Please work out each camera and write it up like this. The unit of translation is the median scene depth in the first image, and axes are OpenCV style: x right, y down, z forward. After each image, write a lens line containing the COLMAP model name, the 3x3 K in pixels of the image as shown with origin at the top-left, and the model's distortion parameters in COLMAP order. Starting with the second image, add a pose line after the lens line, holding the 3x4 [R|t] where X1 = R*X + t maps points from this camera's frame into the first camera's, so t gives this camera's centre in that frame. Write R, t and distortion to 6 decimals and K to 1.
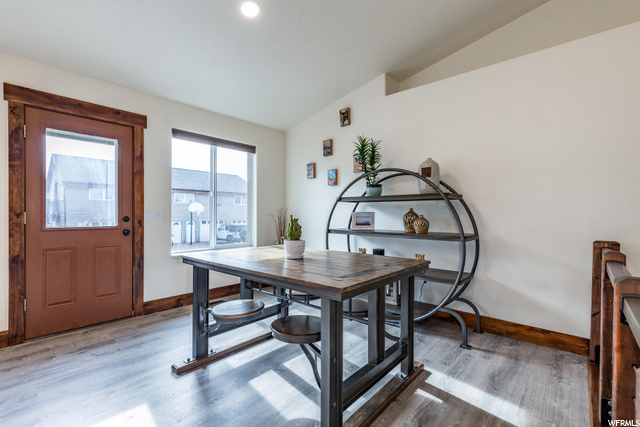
lens RADIAL K [[294.3, 0, 306.4], [0, 294.3, 221.2], [0, 0, 1]] dist [0.003757, 0.001563]
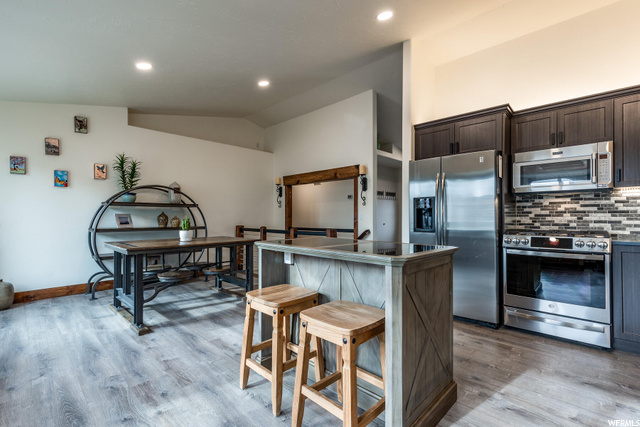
lens RADIAL K [[294.3, 0, 334.3], [0, 294.3, 216.2], [0, 0, 1]] dist [0.003757, 0.001563]
pose [[0.014034, -0.001007, 0.999901, -1.038551], [0.013072, 0.999914, 0.000824, -0.009740], [-0.999816, 0.013059, 0.014046, 0.068114]]
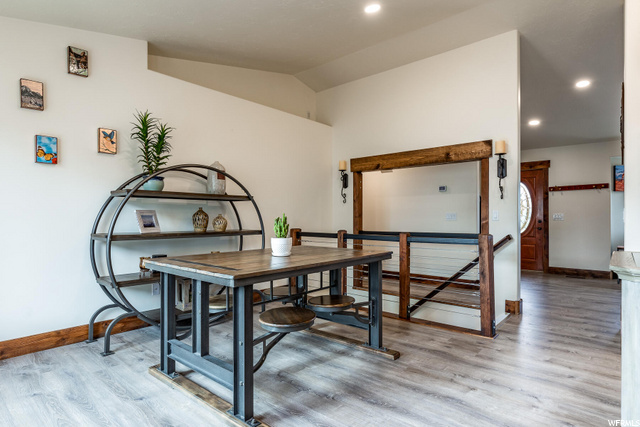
lens RADIAL K [[349.0, 0, 350.6], [0, 349.0, 218.1], [0, 0, 1]] dist [-0.004766, 0.004279]
pose [[-0.061058, -0.005073, 0.998121, -0.744792], [0.011303, 0.999919, 0.005774, -0.008872], [-0.998070, 0.011634, -0.060996, 0.500655]]
